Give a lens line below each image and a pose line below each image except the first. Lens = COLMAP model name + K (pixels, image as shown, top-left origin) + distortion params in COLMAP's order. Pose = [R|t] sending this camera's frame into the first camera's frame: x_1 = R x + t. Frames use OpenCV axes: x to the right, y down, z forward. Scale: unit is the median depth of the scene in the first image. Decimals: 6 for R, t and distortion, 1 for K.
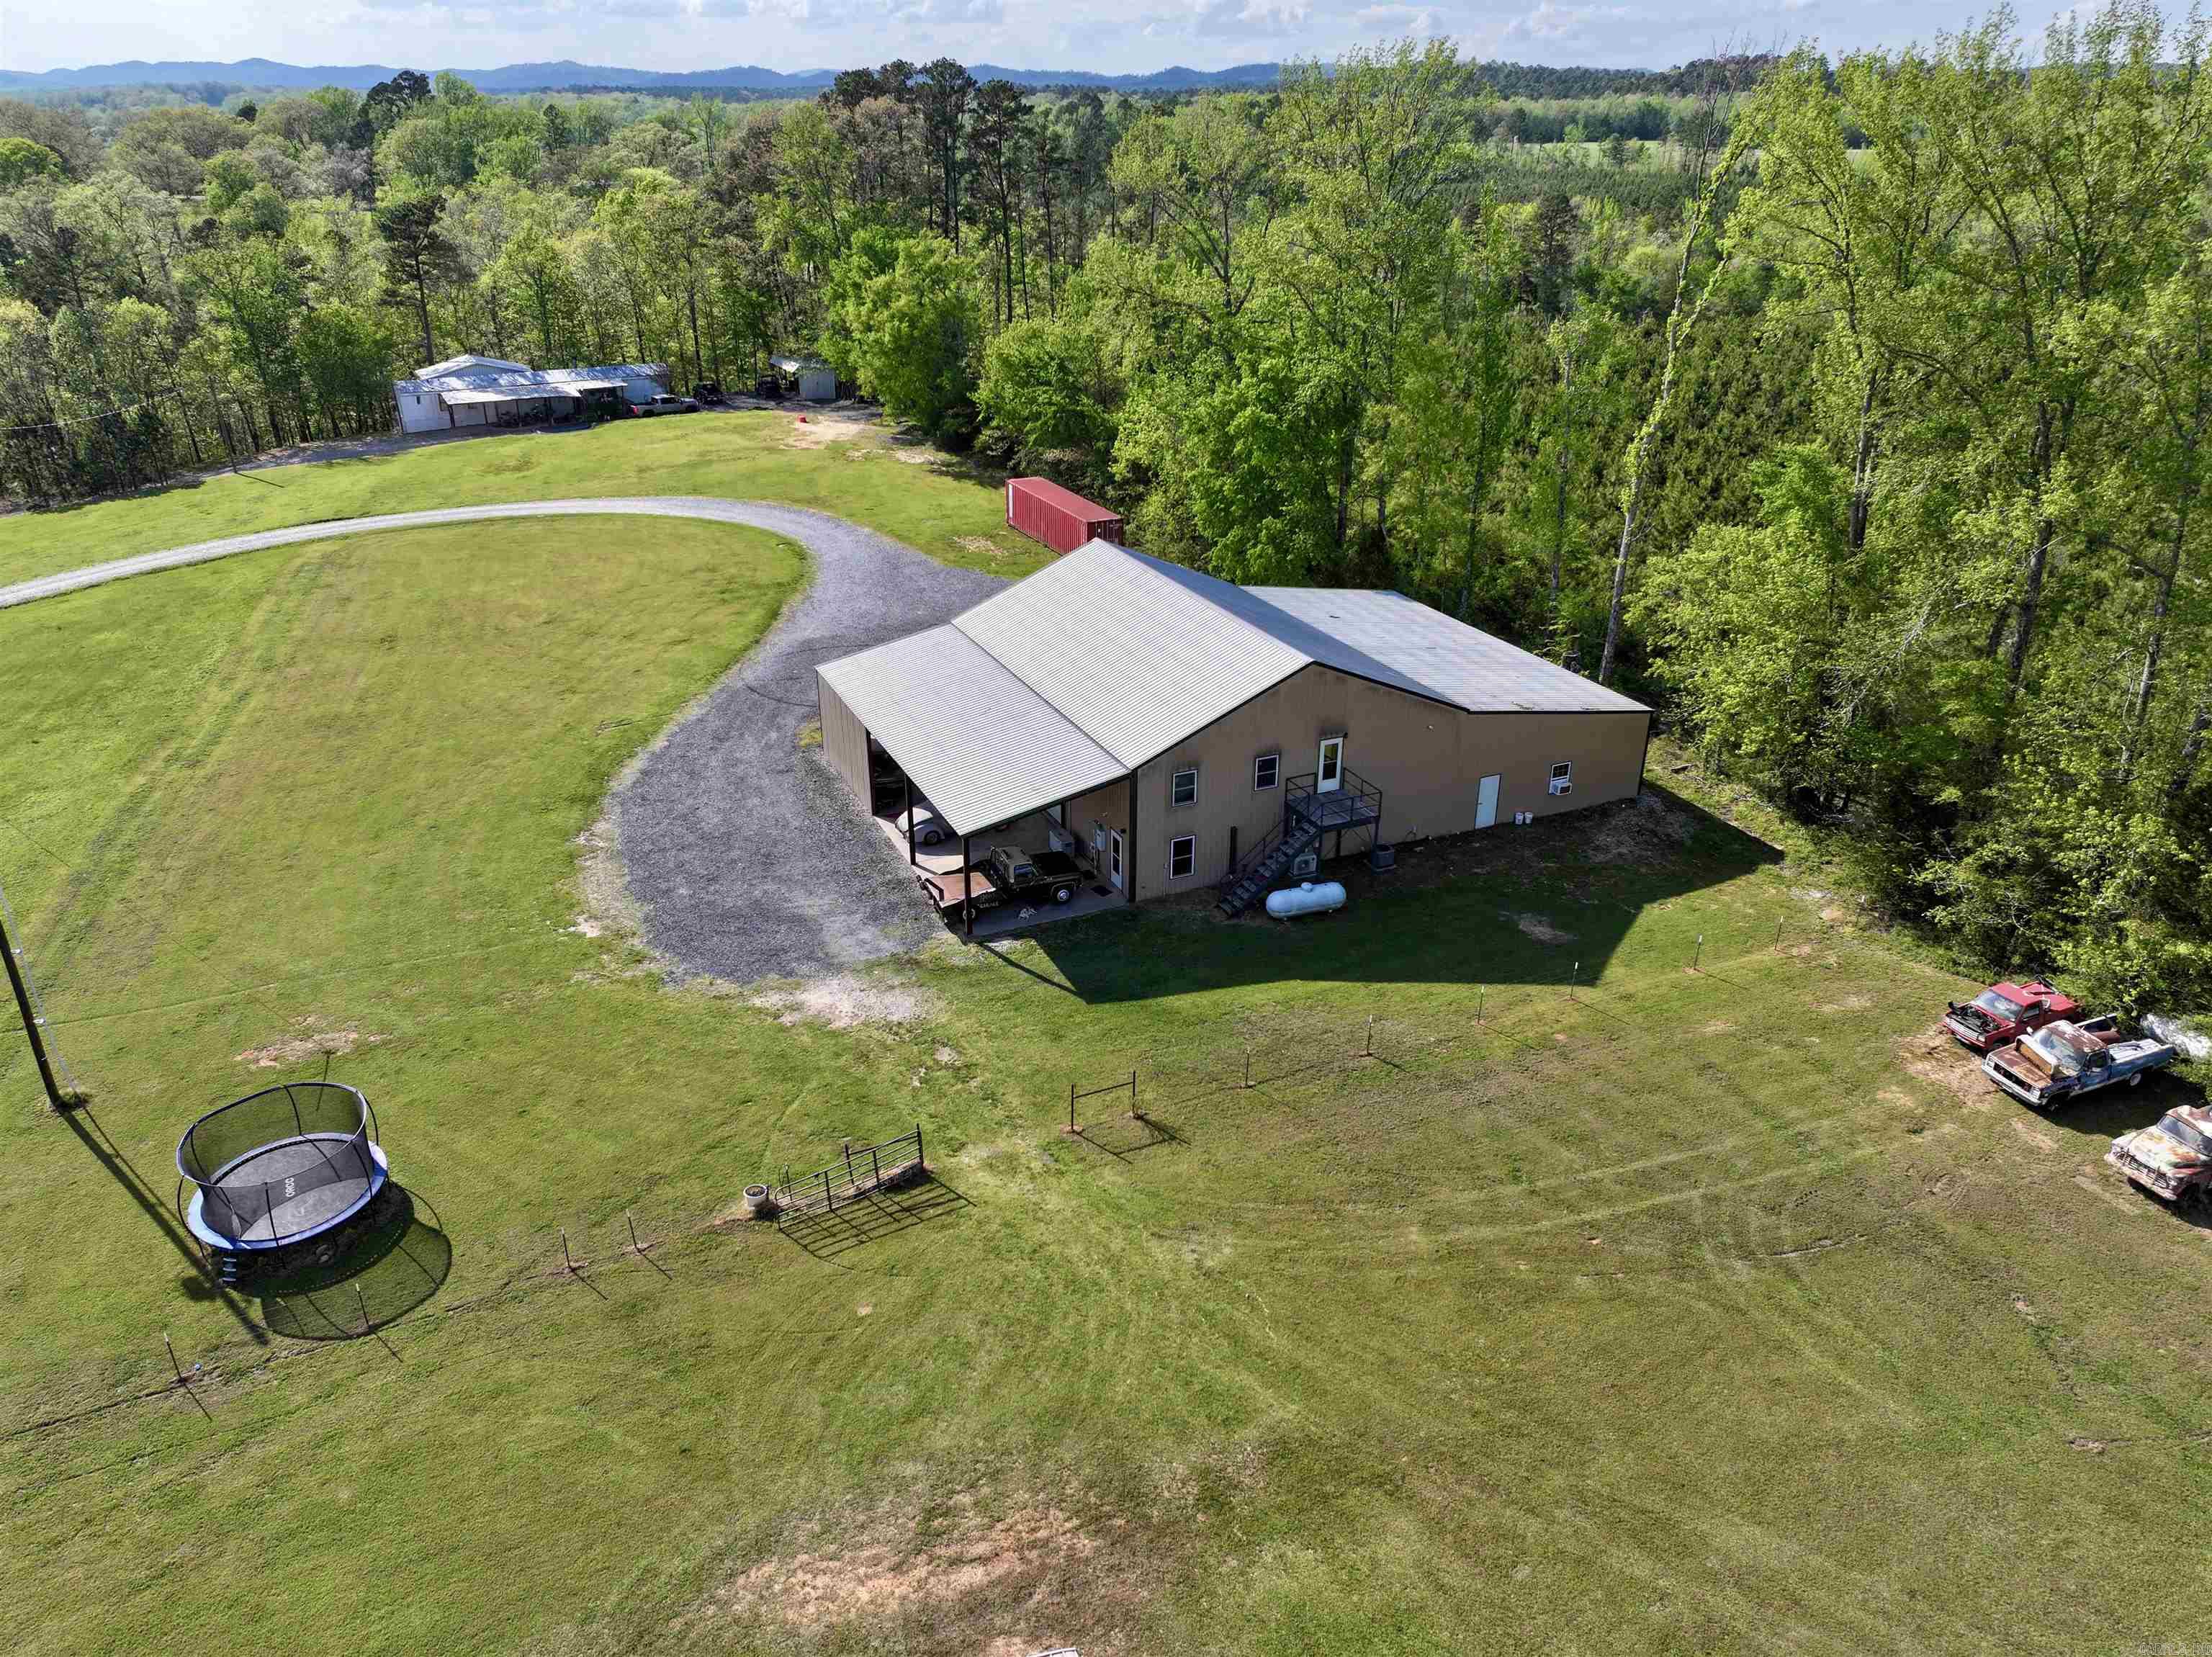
lens RADIAL K [[1553.1, 0, 1108.8], [0, 1553.1, 815.7], [0, 0, 1]] dist [-0.003638, 0.019854]
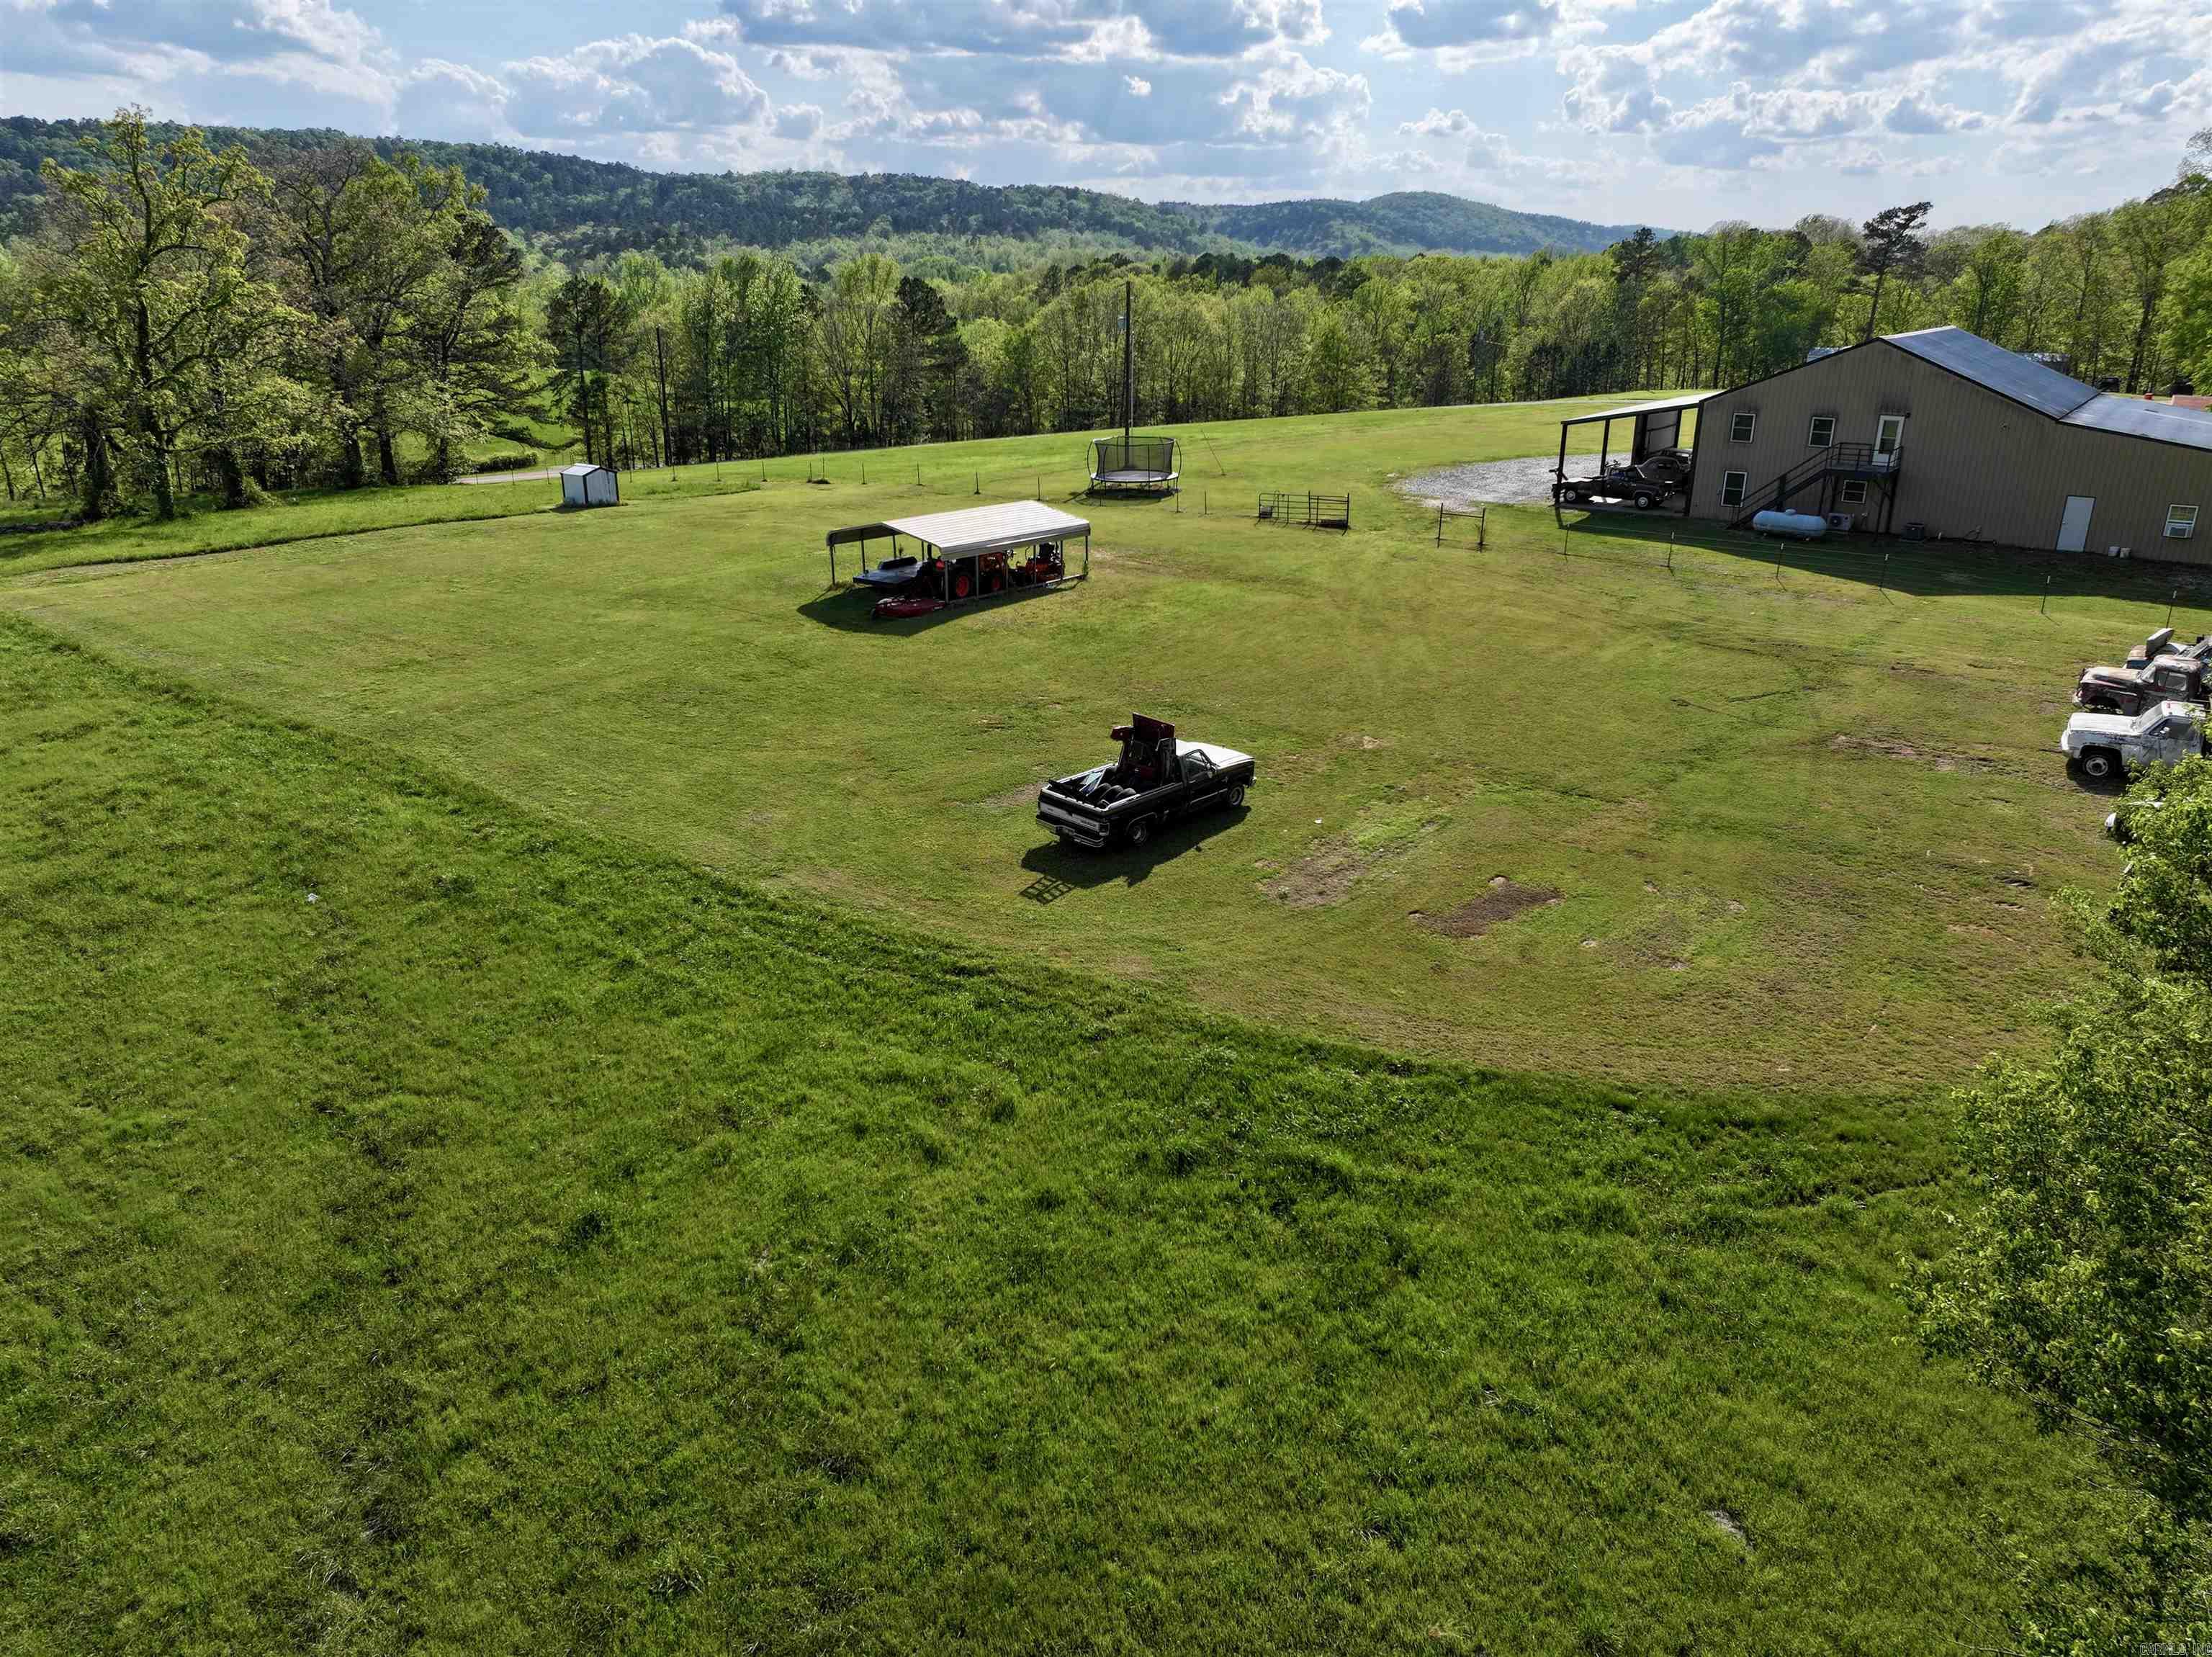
lens RADIAL K [[1553.1, 0, 1106.1], [0, 1553.1, 816.0], [0, 0, 1]] dist [-0.003638, 0.019854]
pose [[0.493779, 0.290397, -0.819666, 0.913101], [-0.367952, 0.923825, 0.105639, 0.328682], [0.787905, 0.249435, 0.563017, -0.050281]]
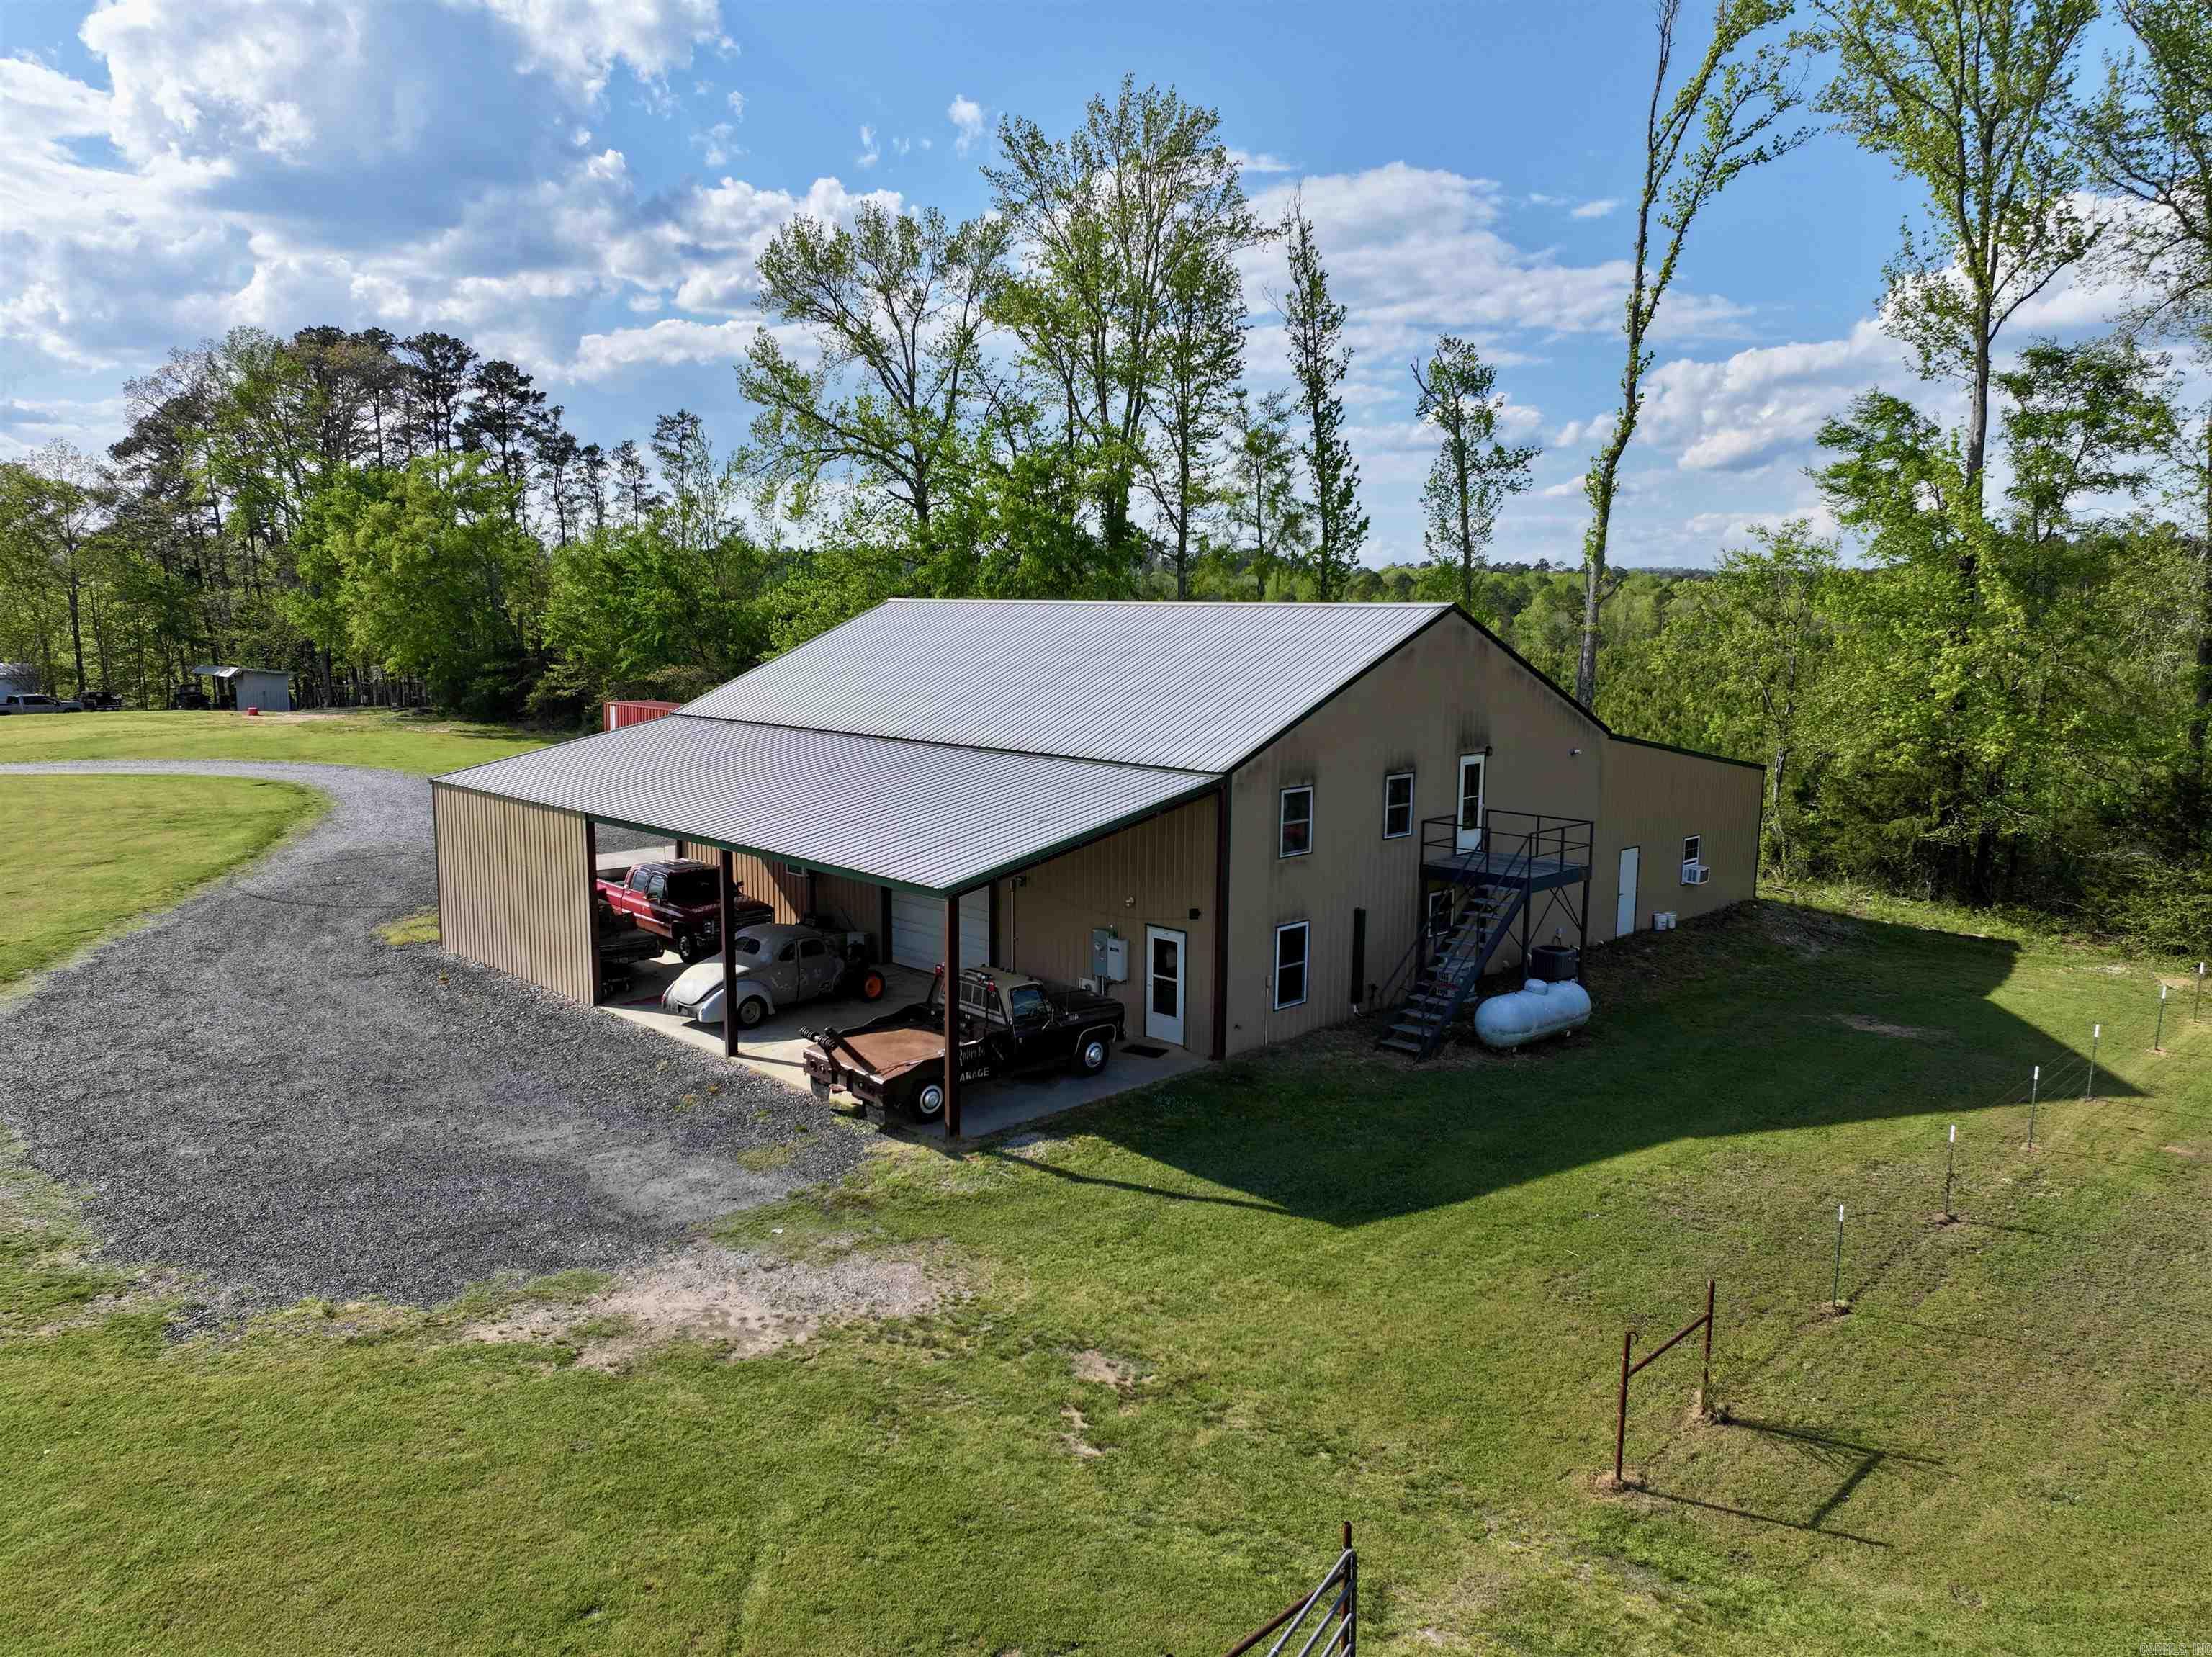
lens RADIAL K [[1553.1, 0, 1101.1], [0, 1553.1, 813.7], [0, 0, 1]] dist [-0.003638, 0.019854]
pose [[0.936736, -0.042059, 0.347500, -0.191132], [0.141831, 0.953216, -0.266953, 0.108200], [-0.320015, 0.299351, 0.898877, 0.540119]]
